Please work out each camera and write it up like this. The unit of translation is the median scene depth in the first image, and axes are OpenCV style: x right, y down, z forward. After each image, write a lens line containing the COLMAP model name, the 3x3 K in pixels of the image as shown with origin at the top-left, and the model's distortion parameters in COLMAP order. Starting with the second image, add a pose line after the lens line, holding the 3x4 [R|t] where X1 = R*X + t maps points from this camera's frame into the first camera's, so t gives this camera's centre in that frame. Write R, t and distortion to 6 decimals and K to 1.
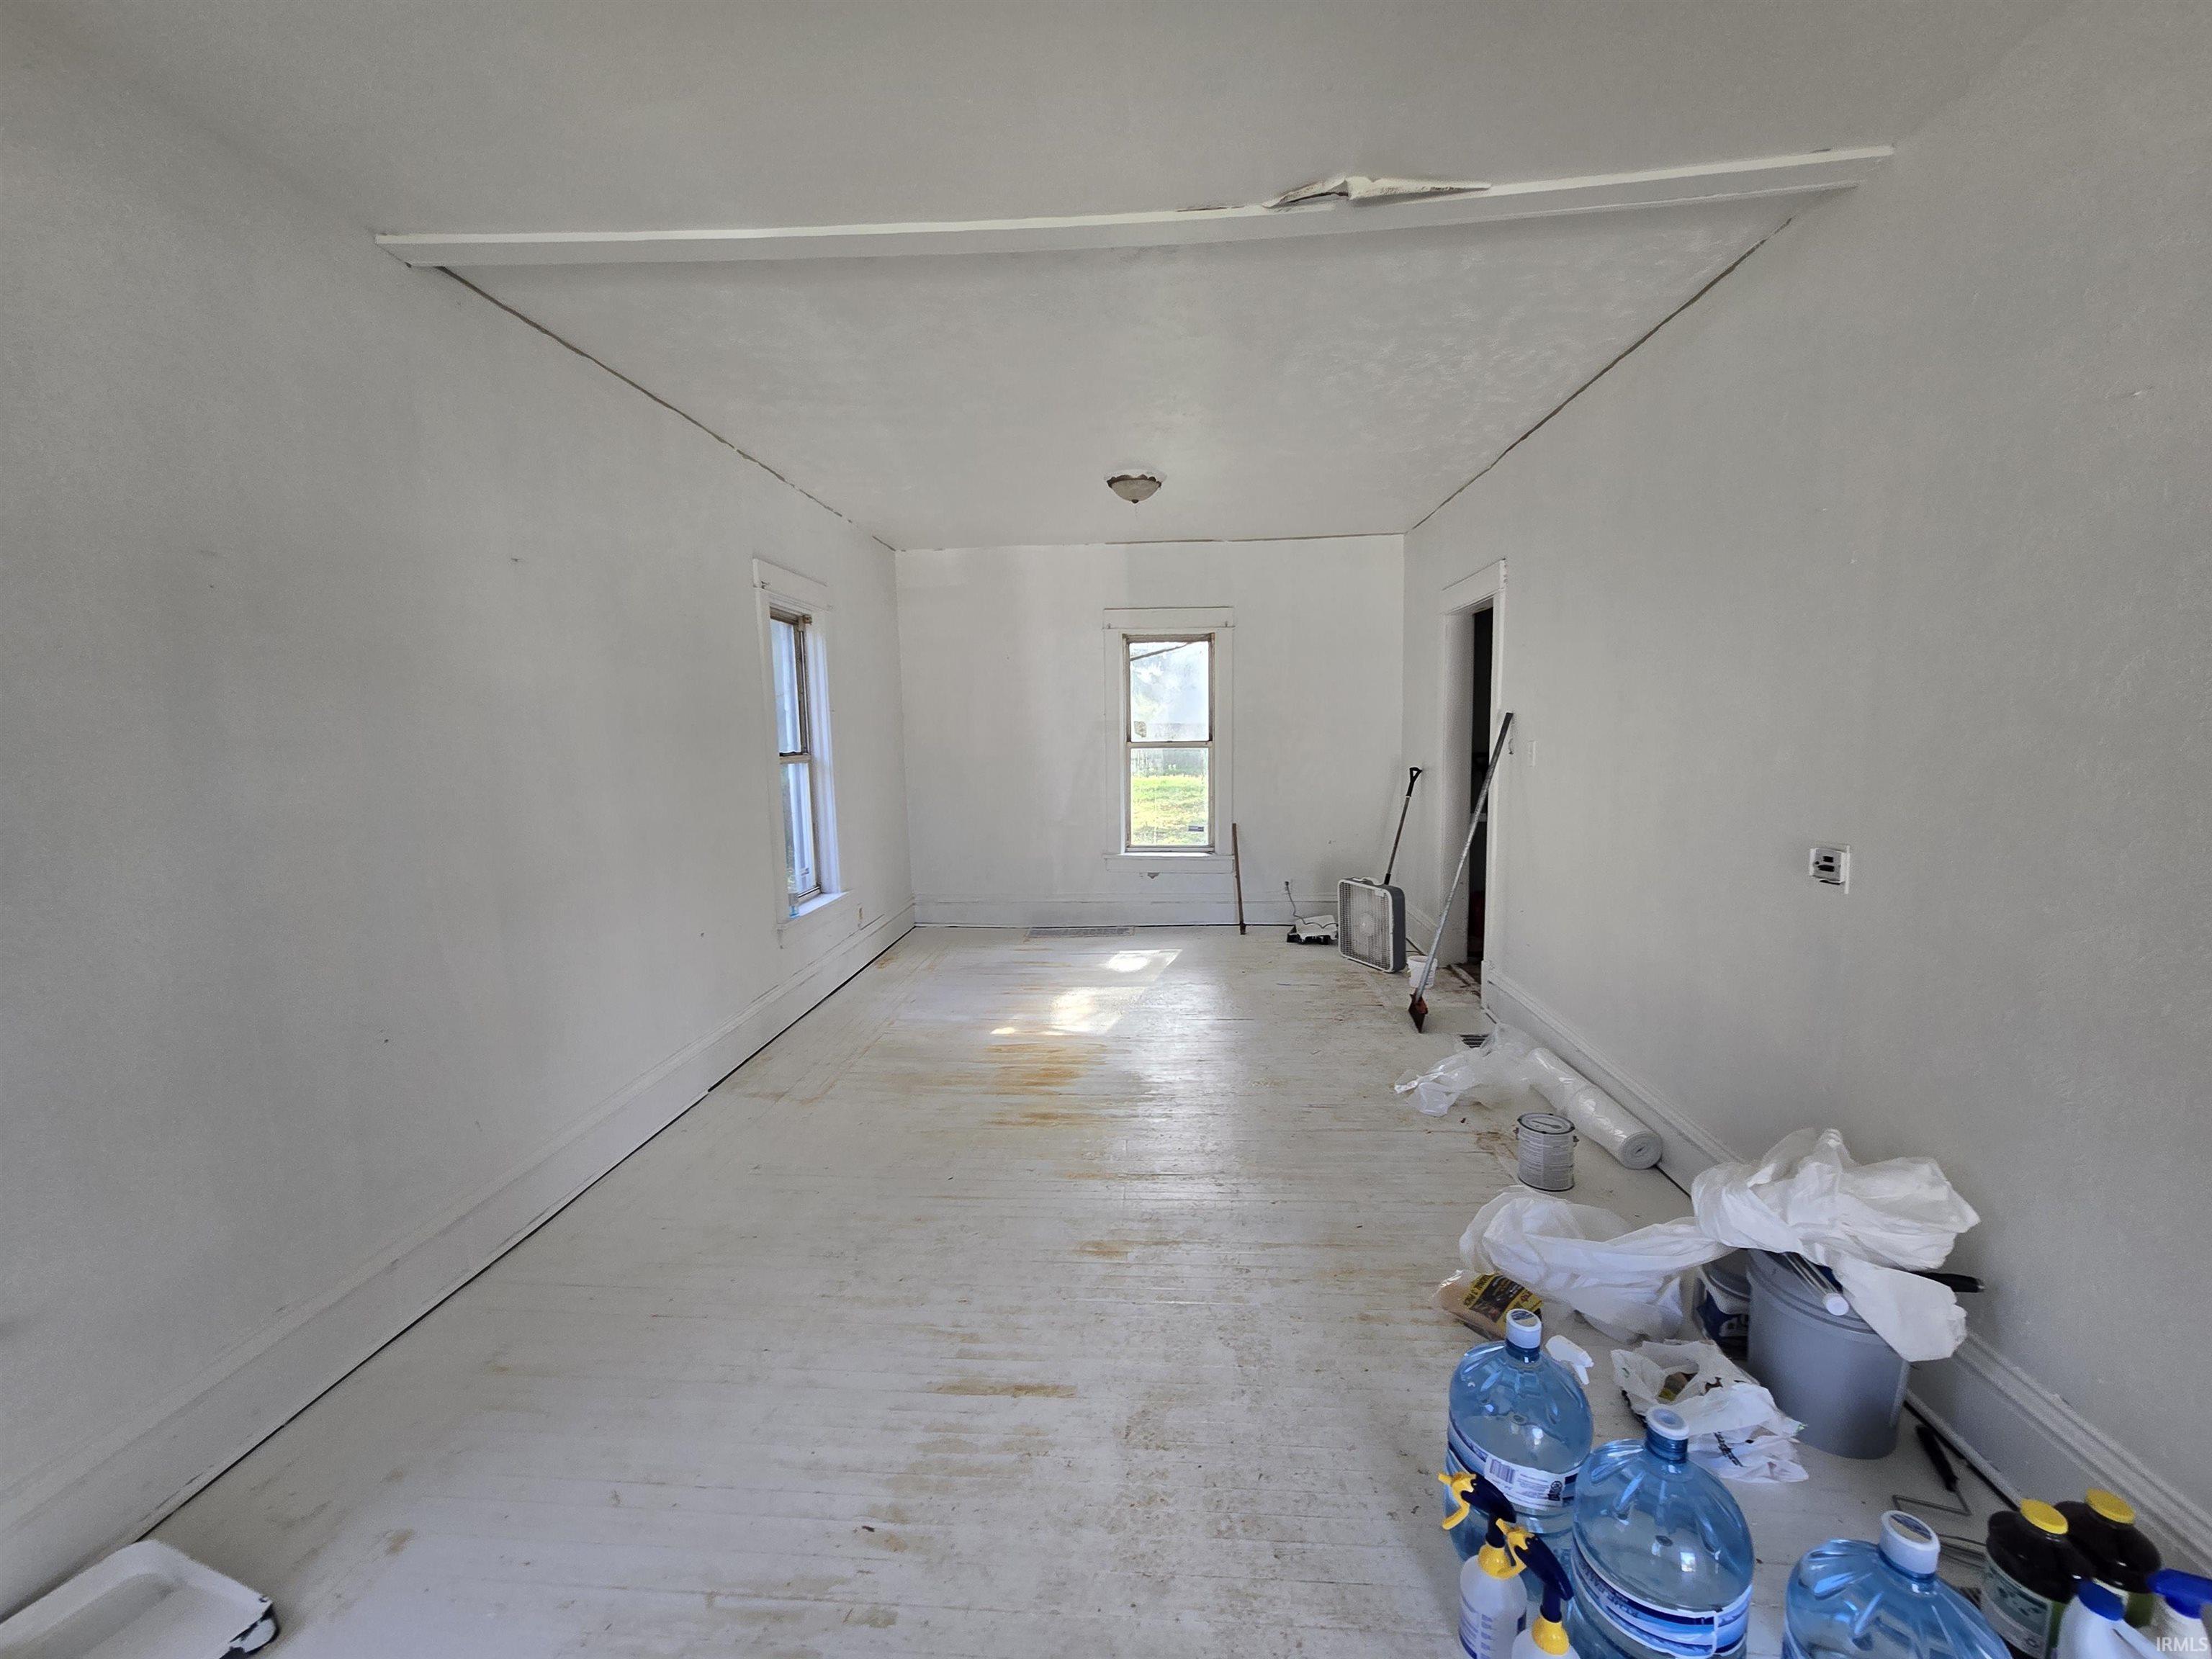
lens RADIAL K [[904.9, 0, 1106.0], [0, 904.9, 829.5], [0, 0, 1]] dist [-0.012982, 0.003848]
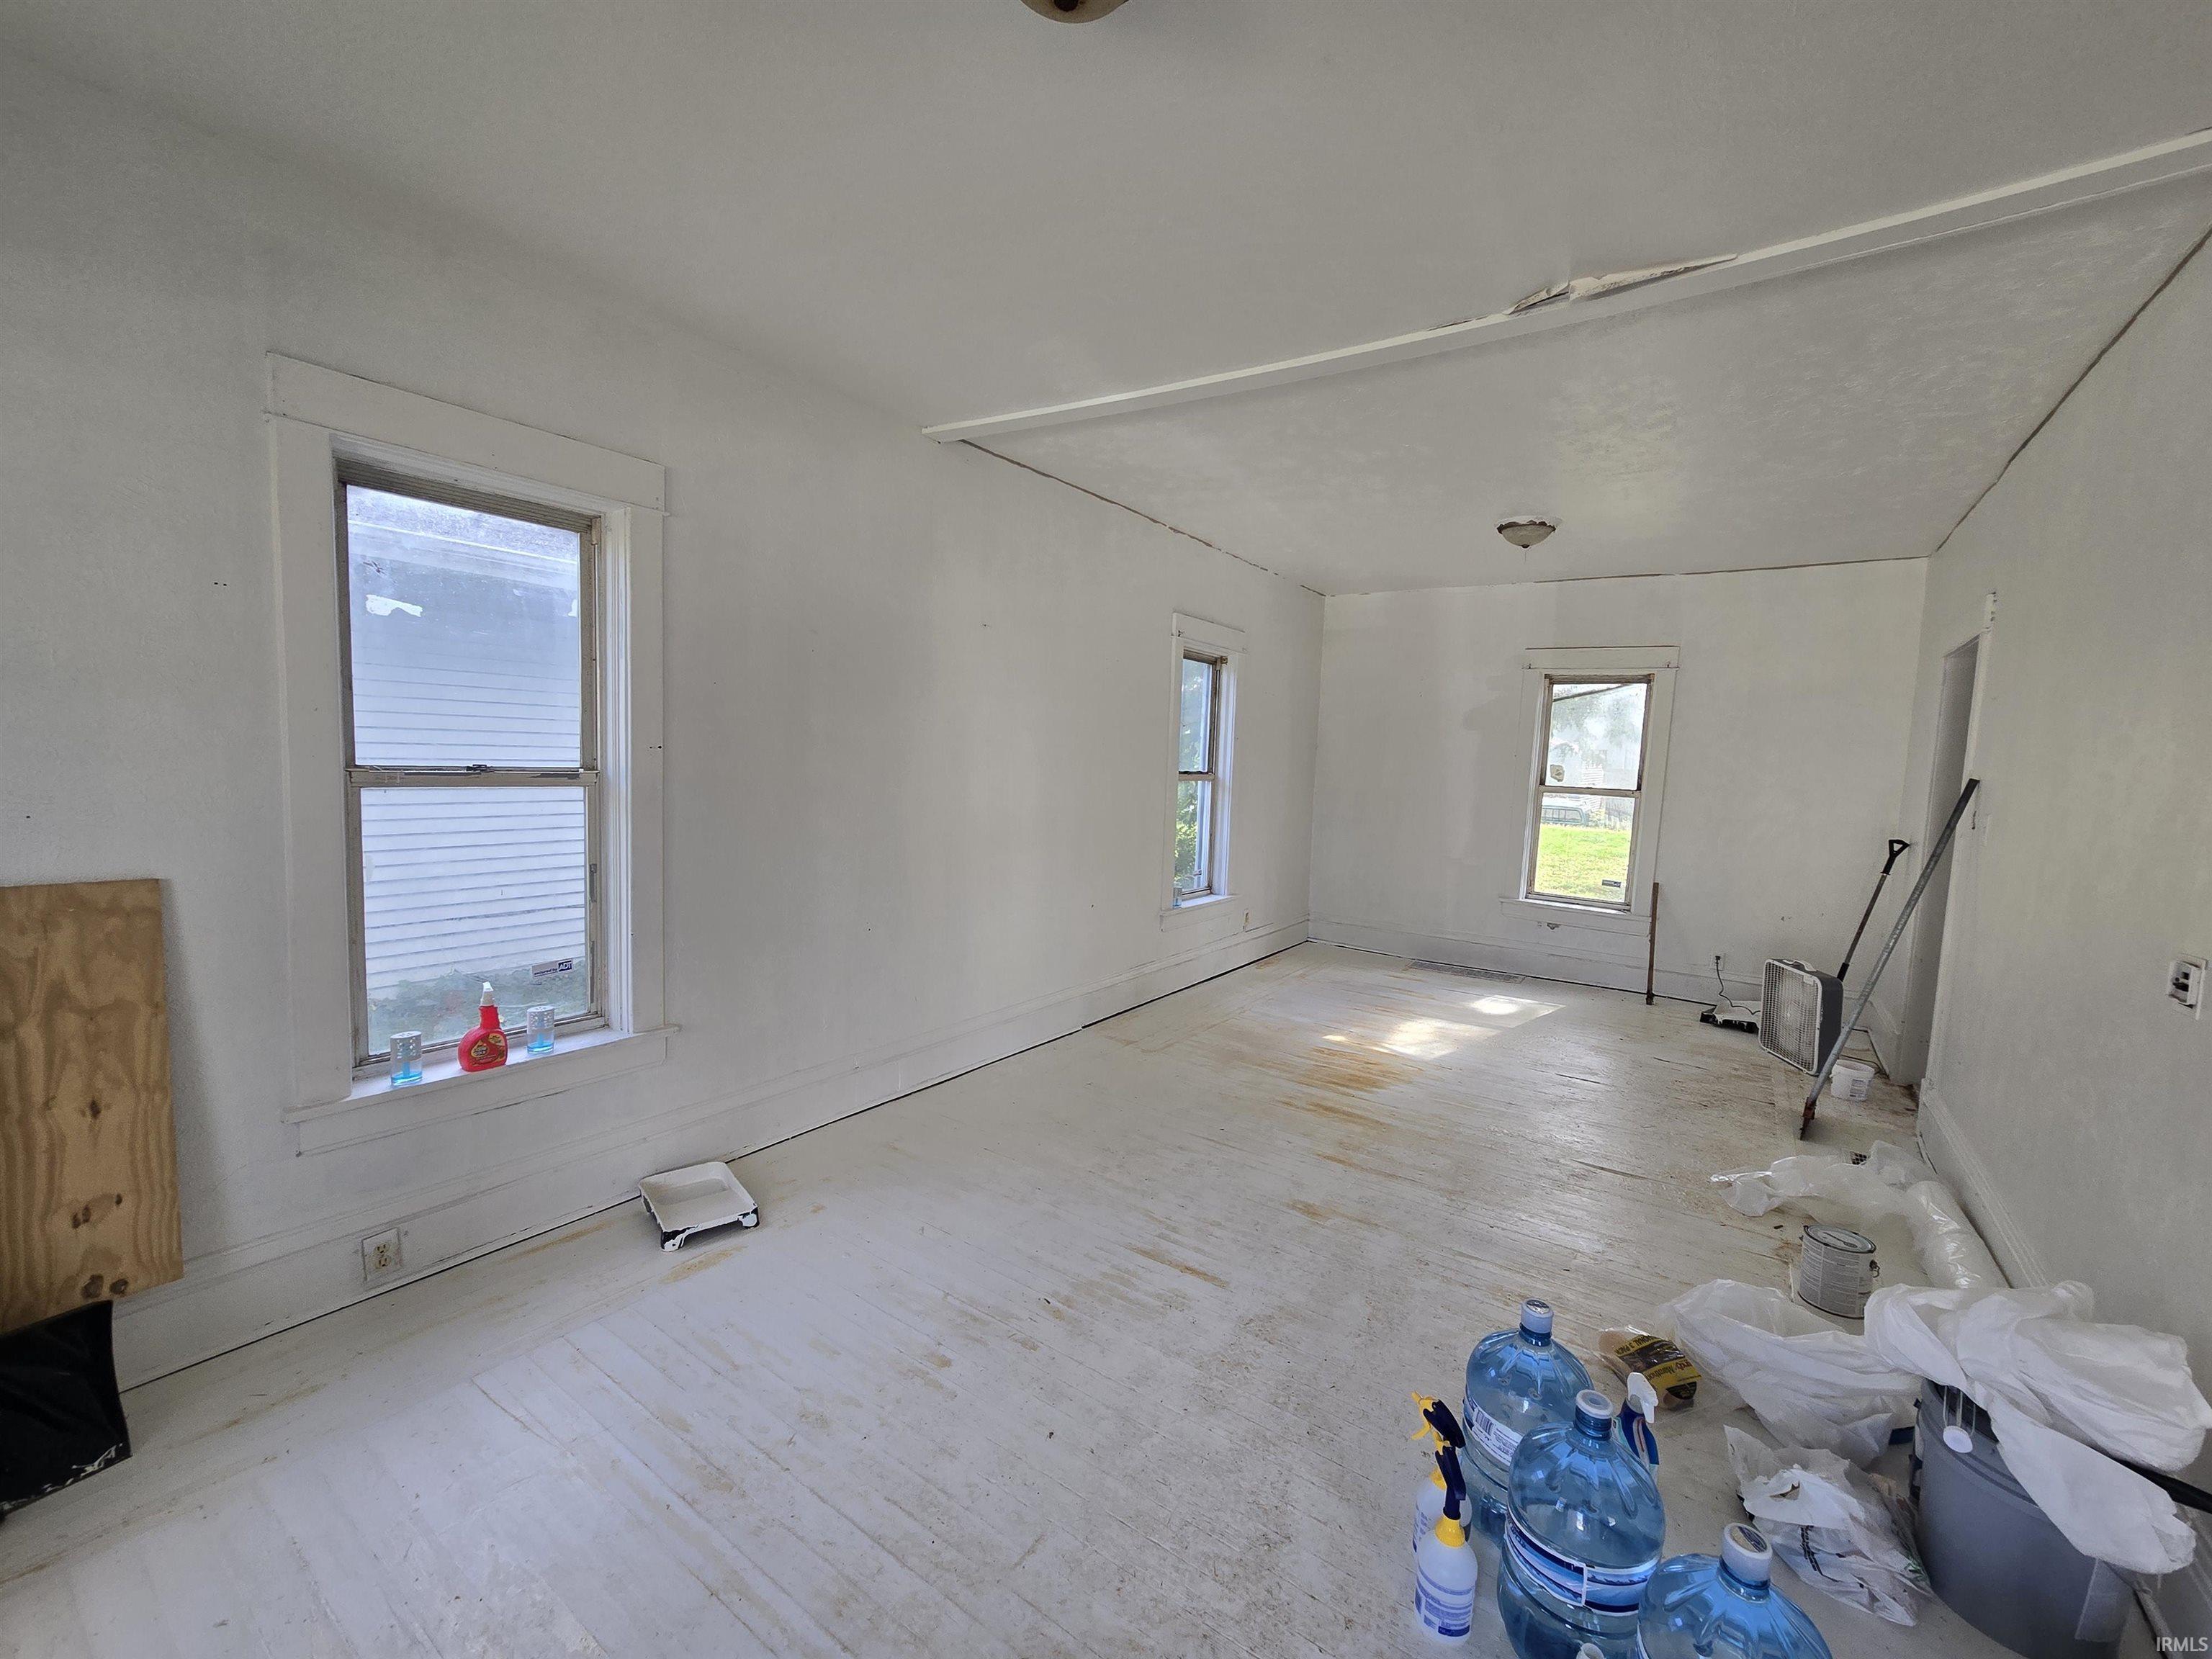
lens RADIAL K [[904.9, 0, 1106.0], [0, 904.9, 829.5], [0, 0, 1]] dist [-0.012982, 0.003848]
pose [[0.856397, 0.097198, -0.507087, 0.181851], [-0.113799, 0.993502, -0.001756, 0.007100], [0.503622, 0.059209, 0.861893, -0.093064]]
